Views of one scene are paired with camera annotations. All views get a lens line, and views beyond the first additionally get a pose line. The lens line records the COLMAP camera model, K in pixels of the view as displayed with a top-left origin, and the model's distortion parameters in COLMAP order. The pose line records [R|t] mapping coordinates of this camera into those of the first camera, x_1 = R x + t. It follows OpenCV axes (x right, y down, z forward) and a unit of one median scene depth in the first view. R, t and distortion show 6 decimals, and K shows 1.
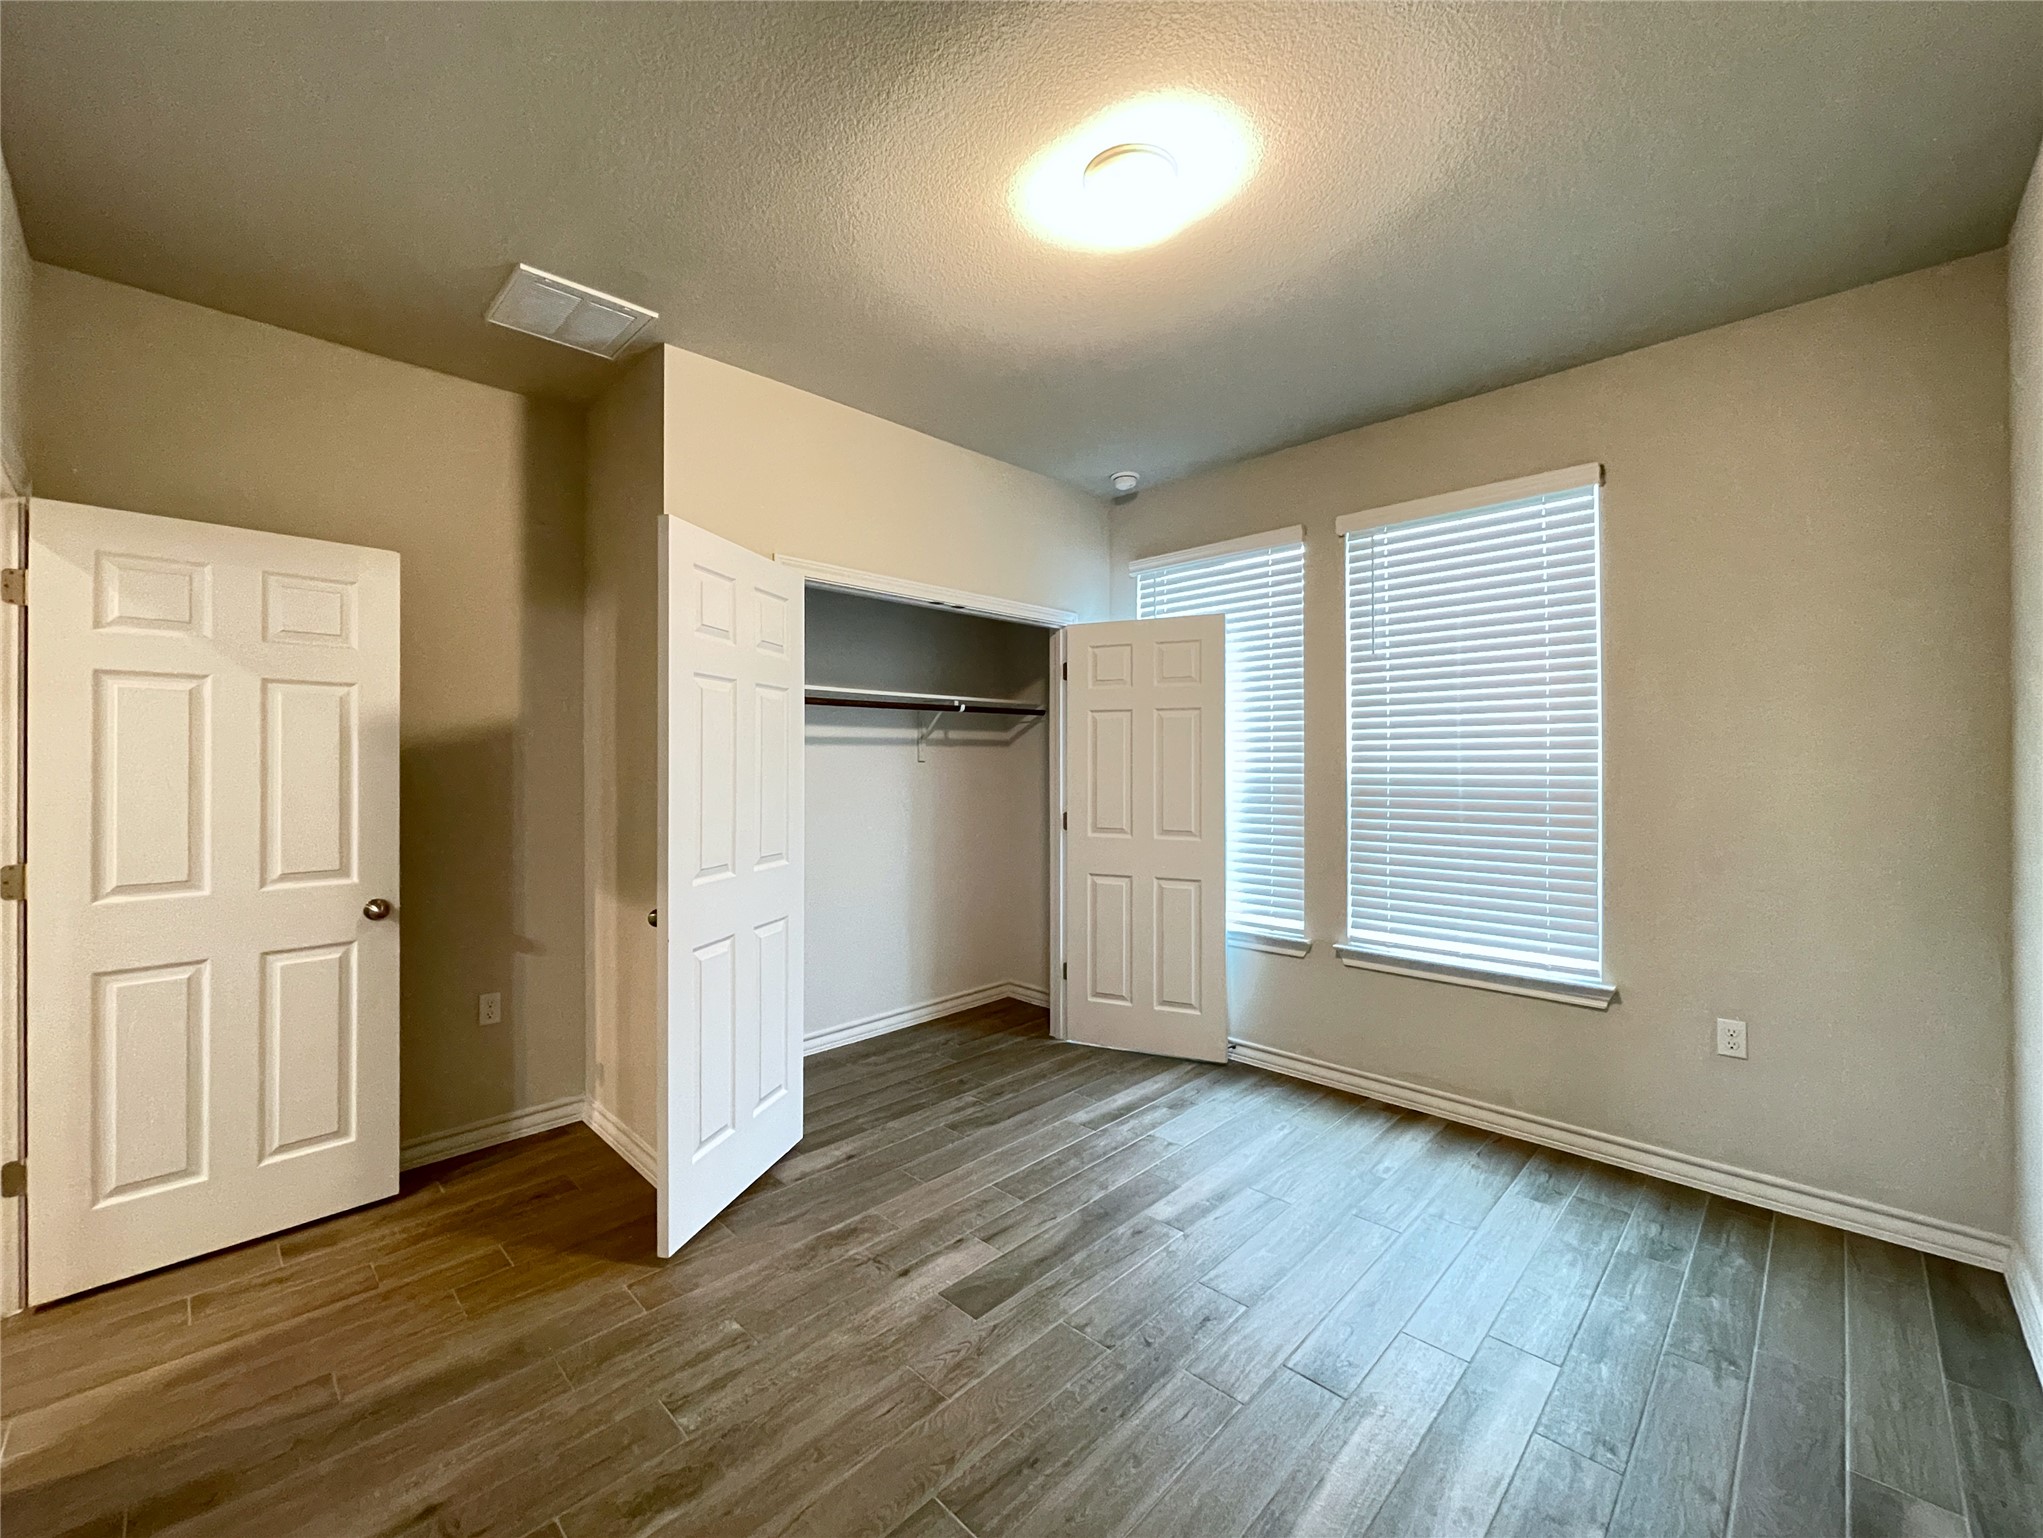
lens RADIAL K [[834.1, 0, 1016.4], [0, 834.1, 763.2], [0, 0, 1]] dist [-0.003063, -0.000943]
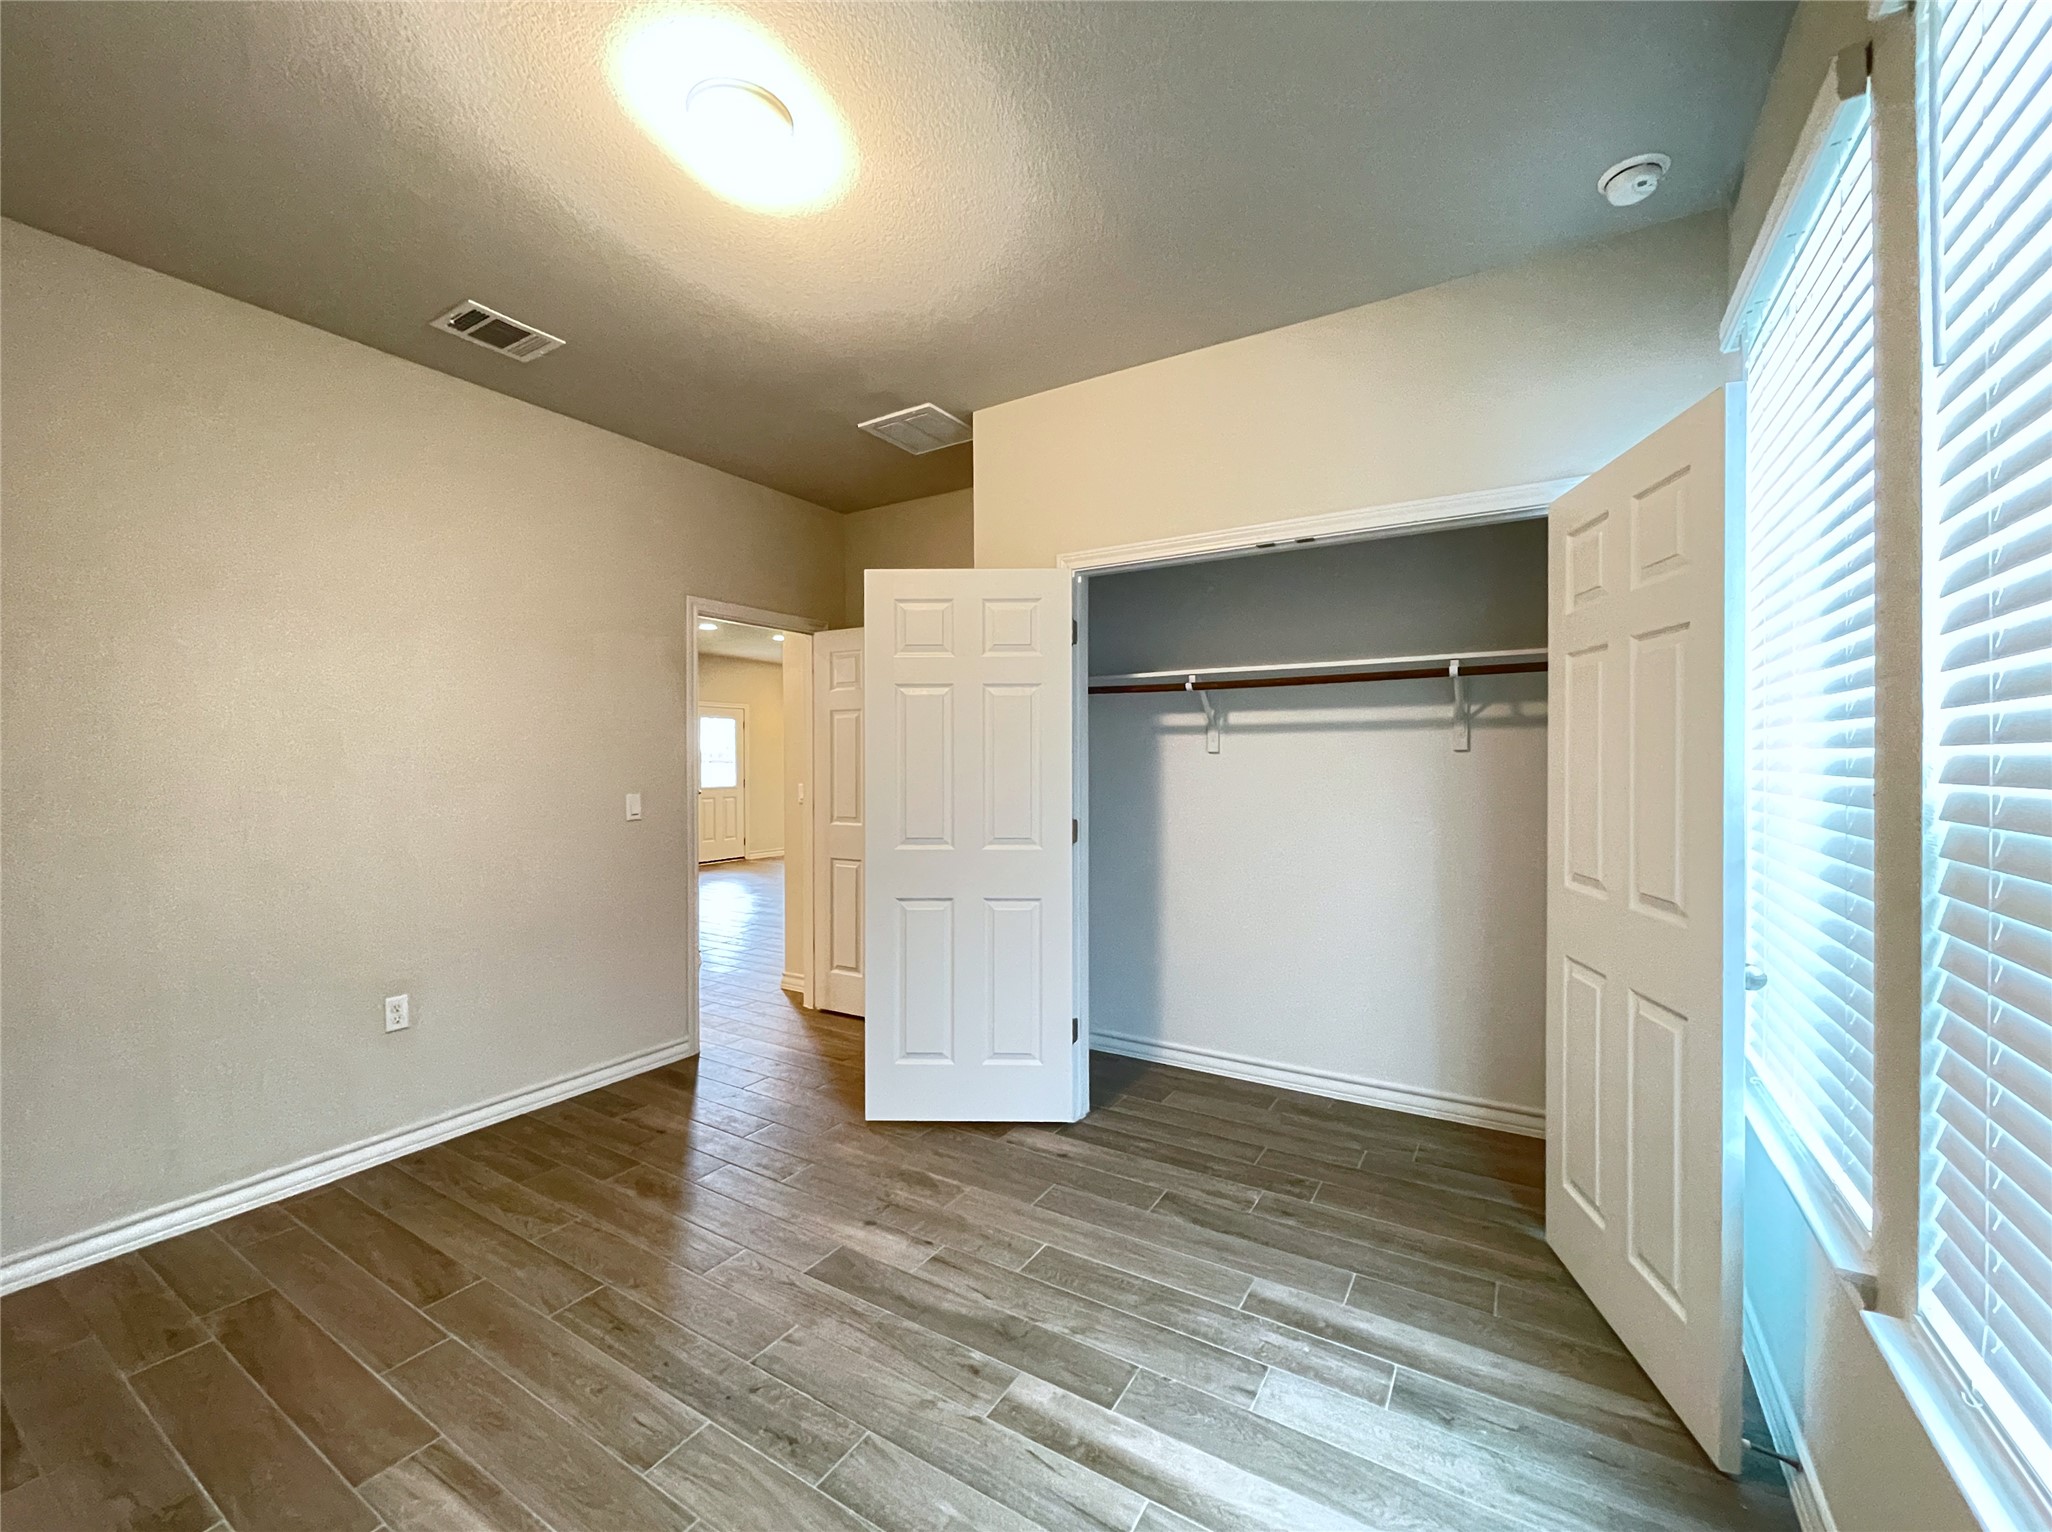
lens RADIAL K [[841.5, 0, 1011.3], [0, 841.5, 772.4], [0, 0, 1]] dist [-0.000502, -0.000736]
pose [[0.218399, 0.017697, -0.975699, 0.739551], [0.001937, 0.999826, 0.018568, 0.003013], [0.975858, -0.005945, 0.218327, 0.720847]]
